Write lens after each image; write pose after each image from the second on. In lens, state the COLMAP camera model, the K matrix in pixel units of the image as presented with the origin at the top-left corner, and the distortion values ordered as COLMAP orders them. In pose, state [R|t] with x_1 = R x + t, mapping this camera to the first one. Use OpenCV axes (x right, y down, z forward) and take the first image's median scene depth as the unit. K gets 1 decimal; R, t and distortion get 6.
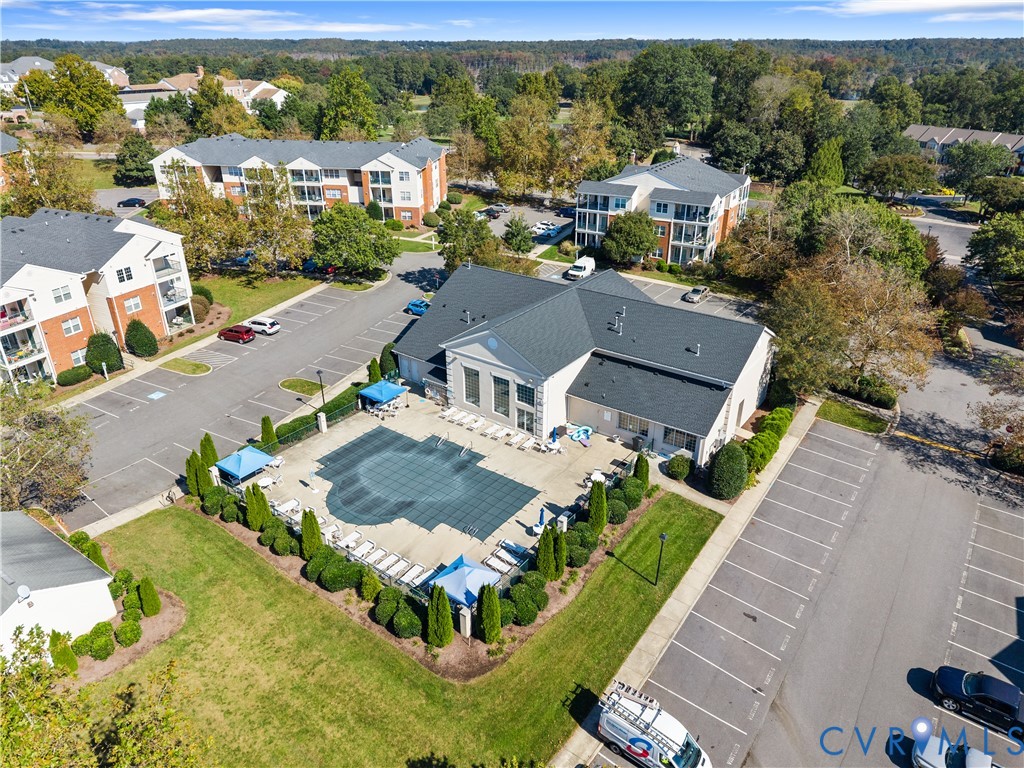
lens RADIAL K [[682.3, 0, 509.1], [0, 682.3, 383.7], [0, 0, 1]] dist [0.039473, -0.040456]
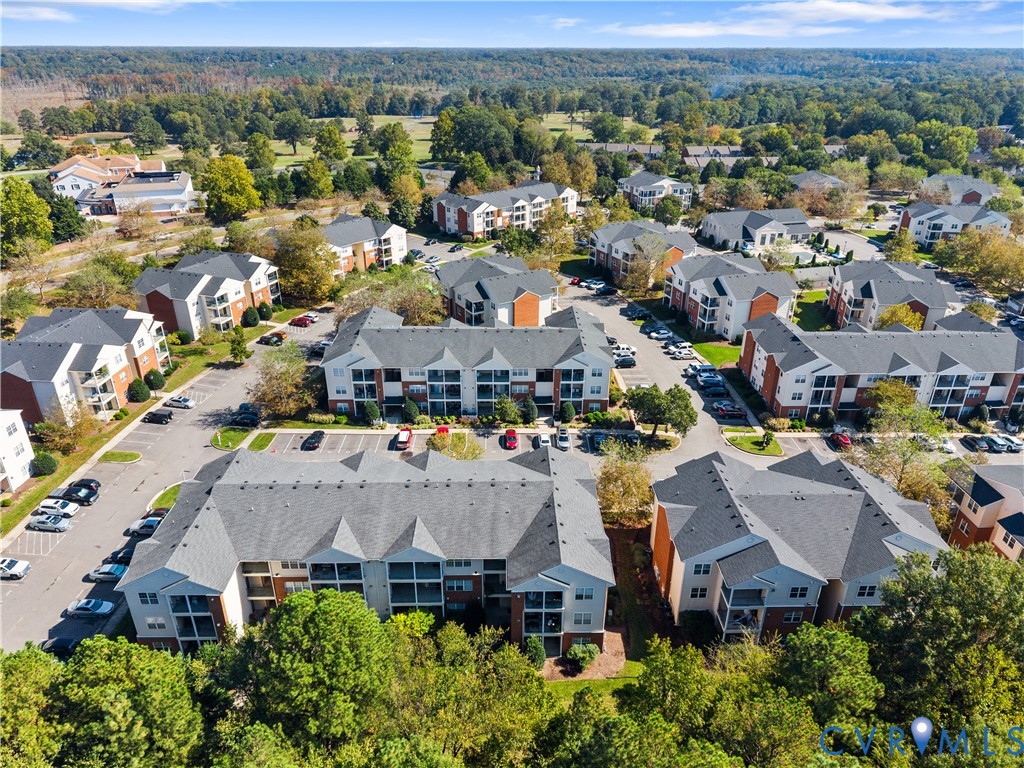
lens RADIAL K [[682.3, 0, 509.1], [0, 682.3, 383.7], [0, 0, 1]] dist [0.039473, -0.040456]
pose [[0.652428, -0.333330, 0.680610, -2.871859], [0.334262, 0.932571, 0.136307, -0.180868], [-0.680152, 0.138572, 0.719855, -0.458082]]
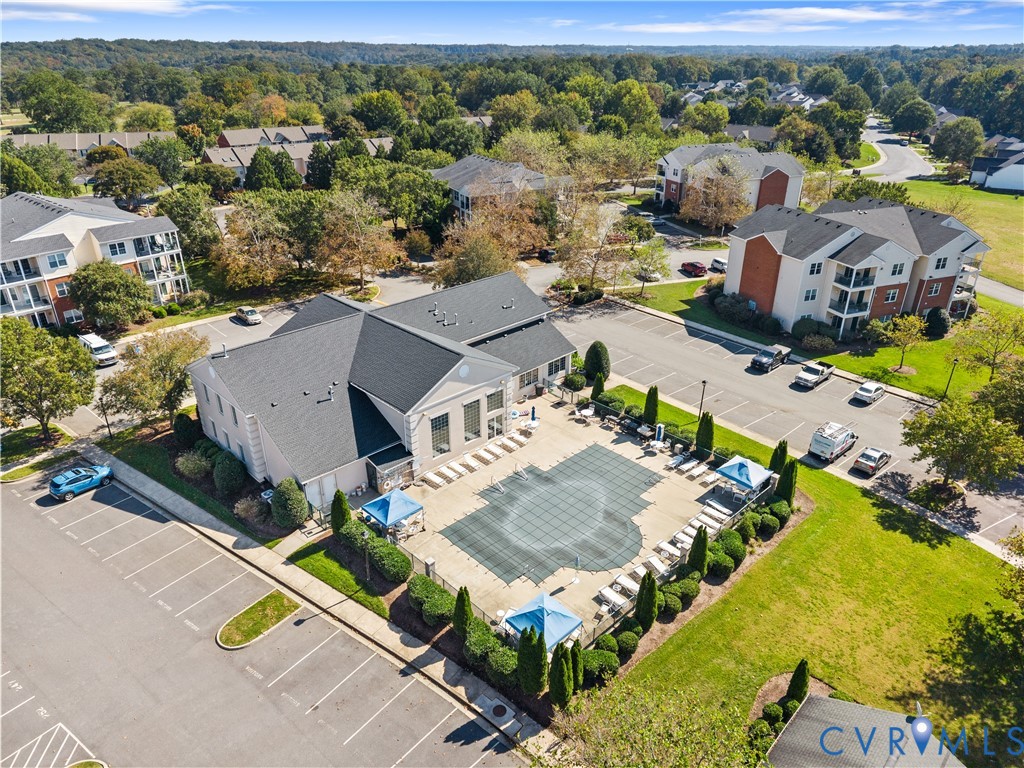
lens RADIAL K [[682.3, 0, 509.1], [0, 682.3, 383.7], [0, 0, 1]] dist [0.039473, -0.040456]
pose [[0.173384, -0.433676, 0.884231, -0.630363], [0.436751, 0.838573, 0.325643, -0.239938], [-0.882716, 0.329727, 0.334803, 0.478048]]
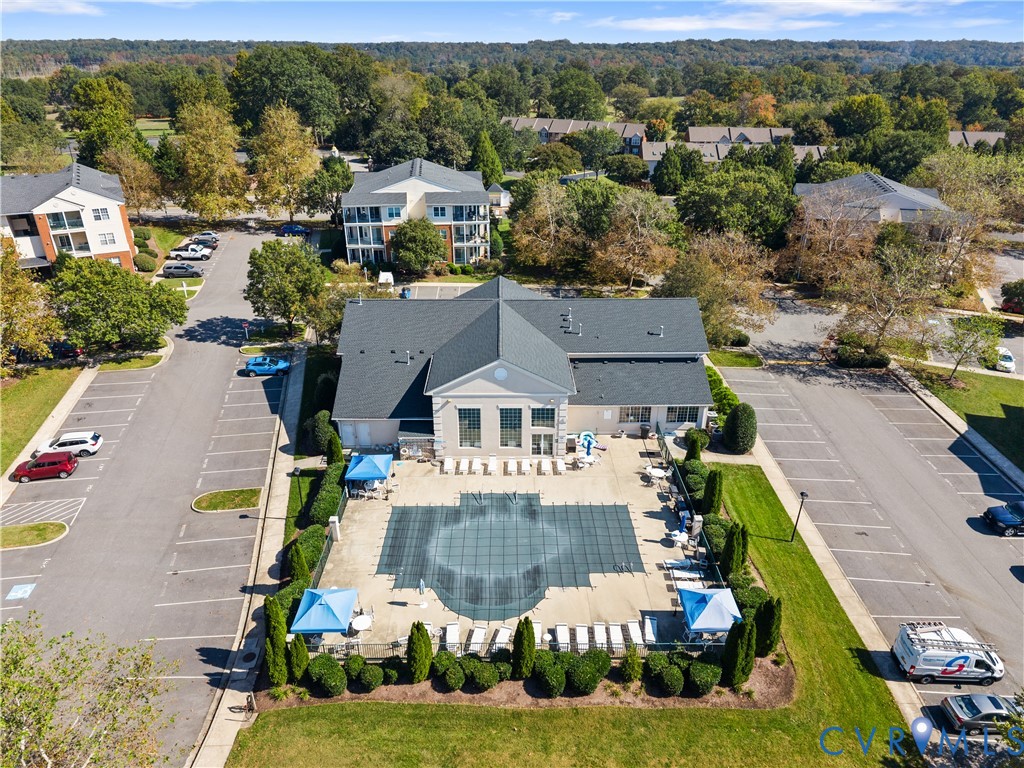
lens RADIAL K [[682.3, 0, 509.1], [0, 682.3, 383.7], [0, 0, 1]] dist [0.039473, -0.040456]
pose [[0.802772, -0.262159, 0.535565, -0.378304], [0.263460, 0.961685, 0.075838, -0.084437], [-0.534926, 0.080219, 0.841082, 0.170813]]
